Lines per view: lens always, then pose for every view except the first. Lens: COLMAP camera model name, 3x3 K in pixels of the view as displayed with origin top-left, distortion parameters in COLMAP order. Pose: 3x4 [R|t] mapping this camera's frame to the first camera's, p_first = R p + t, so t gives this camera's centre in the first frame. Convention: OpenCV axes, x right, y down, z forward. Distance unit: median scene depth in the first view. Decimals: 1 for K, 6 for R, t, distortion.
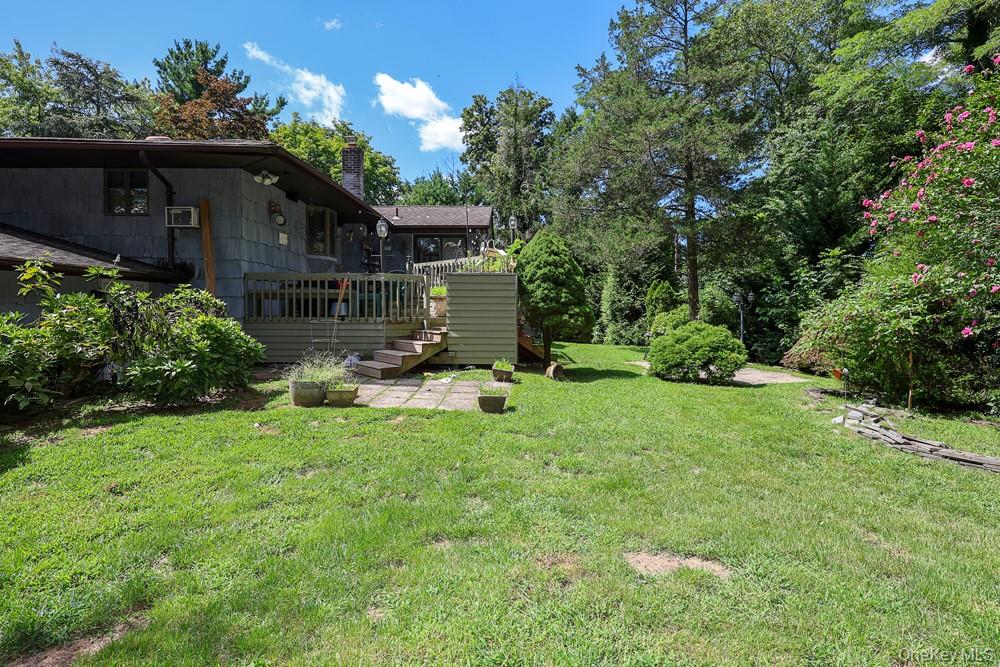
lens RADIAL K [[506.5, 0, 495.1], [0, 506.5, 329.6], [0, 0, 1]] dist [0.000377, -0.000512]
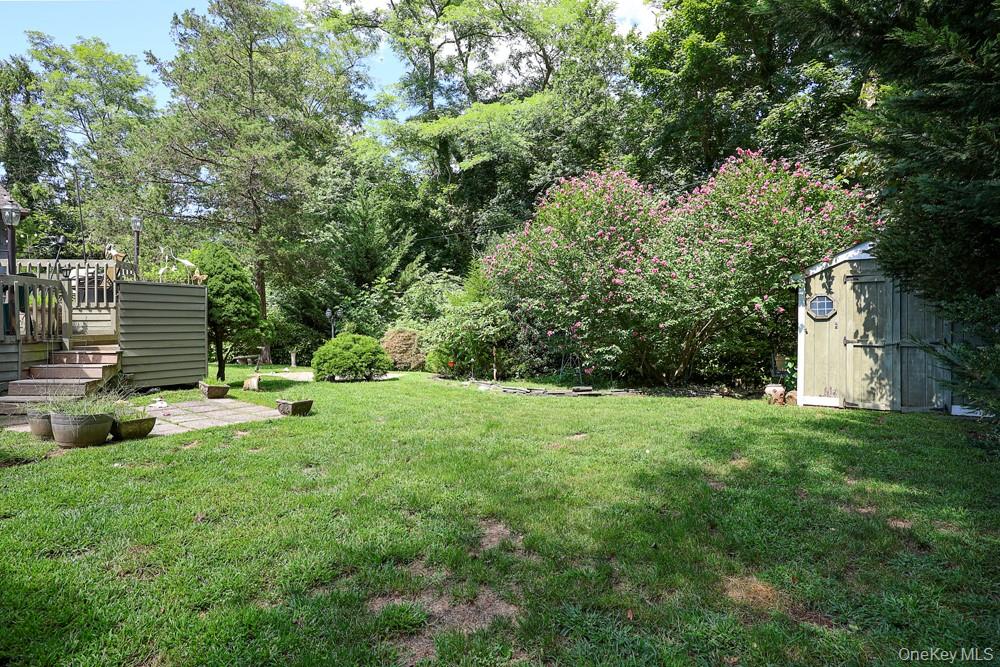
lens RADIAL K [[516.4, 0, 496.3], [0, 516.4, 332.6], [0, 0, 1]] dist [-0.002059, -0.001293]
pose [[0.539157, -0.019083, 0.841989, -0.471750], [0.038863, 0.999242, -0.002238, 0.000196], [-0.841308, 0.033929, 0.539490, 0.018025]]
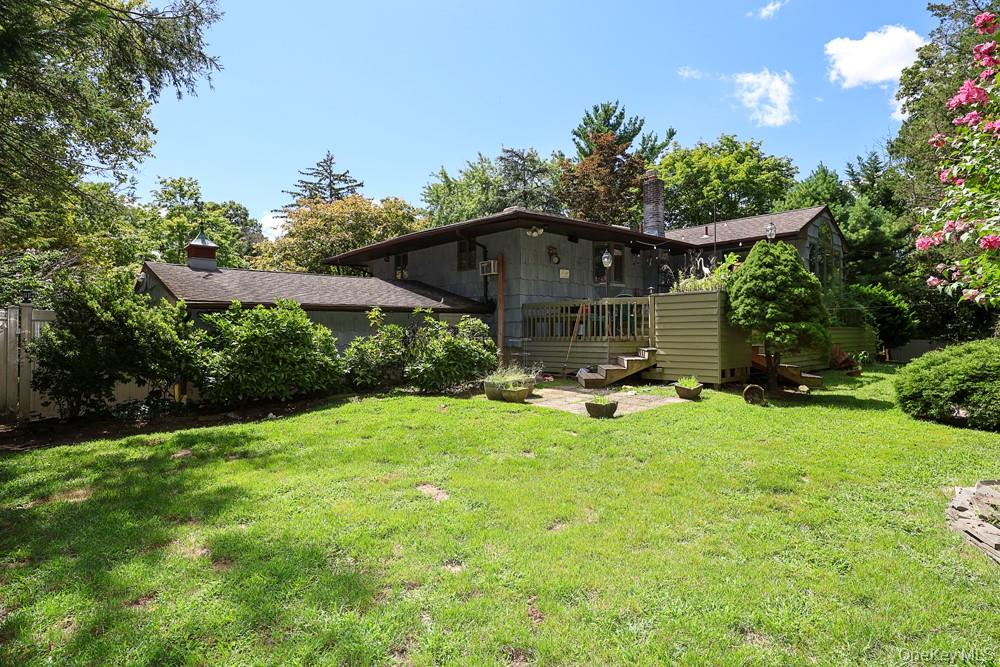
lens RADIAL K [[516.4, 0, 496.3], [0, 516.4, 332.6], [0, 0, 1]] dist [-0.002059, -0.001293]
pose [[0.686563, -0.010654, -0.726992, 0.460405], [-0.011400, 0.999612, -0.025415, 0.000548], [0.726981, 0.025737, 0.686175, 0.007052]]
